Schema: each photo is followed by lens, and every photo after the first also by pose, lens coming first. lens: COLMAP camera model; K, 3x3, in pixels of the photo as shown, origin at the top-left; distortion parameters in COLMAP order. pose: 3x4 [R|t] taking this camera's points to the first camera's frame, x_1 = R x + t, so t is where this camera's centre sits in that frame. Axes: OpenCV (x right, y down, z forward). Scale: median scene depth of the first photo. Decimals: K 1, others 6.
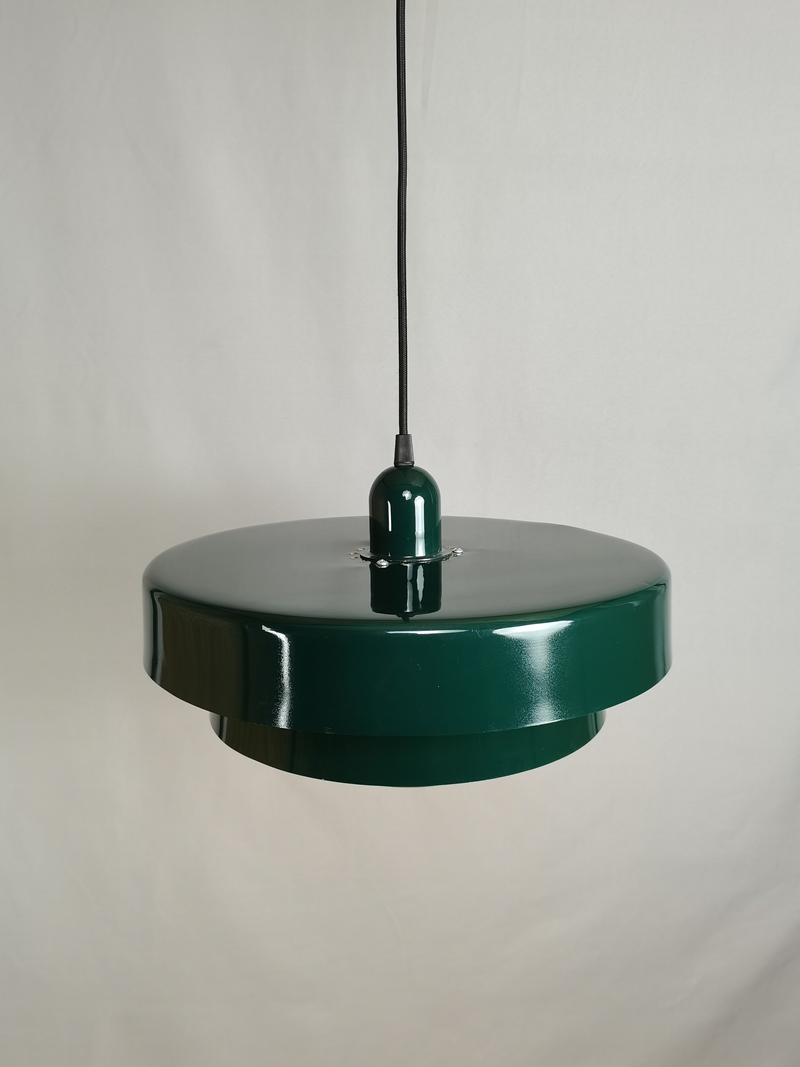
lens RADIAL K [[1034.7, 0, 398.8], [0, 1034.7, 532.2], [0, 0, 1]] dist [0.009885, 0.000000]
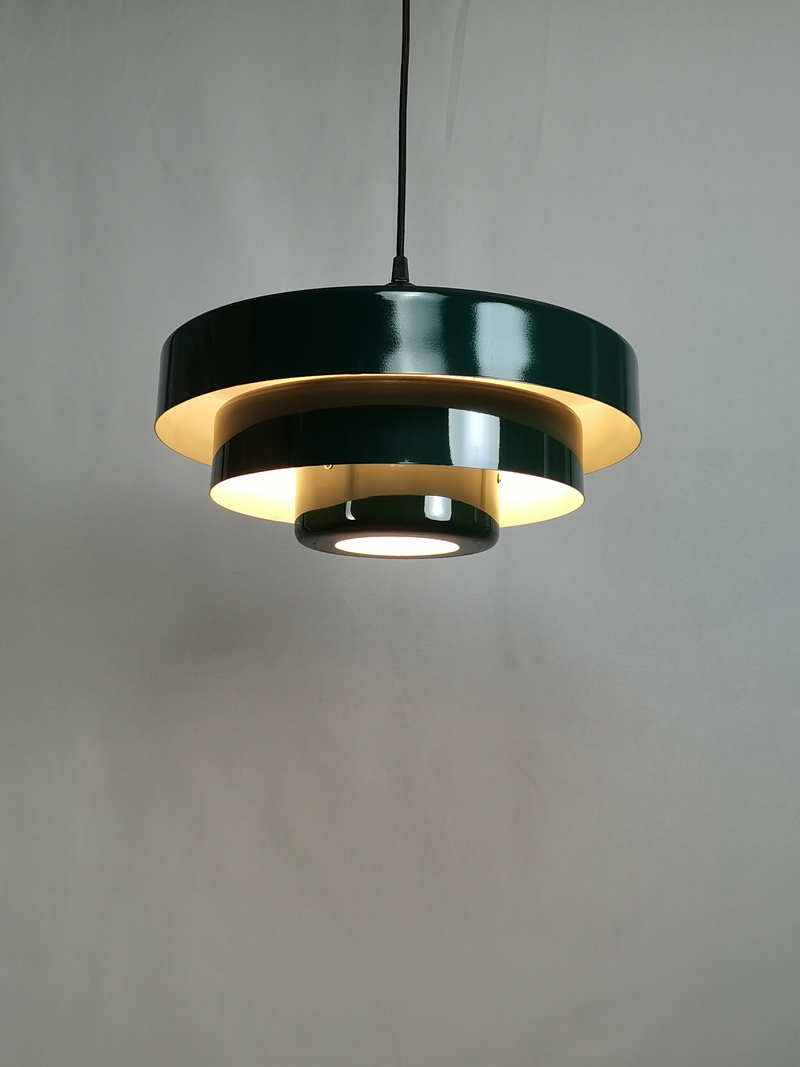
lens RADIAL K [[1506.4, 0, 400.9], [0, 1506.4, 538.6], [0, 0, 1]] dist [0.000041, 0.000000]
pose [[0.998619, 0.018081, -0.049326, 0.057871], [-0.034329, 0.935307, -0.352168, 0.485659], [0.039767, 0.353375, 0.934636, -0.259666]]
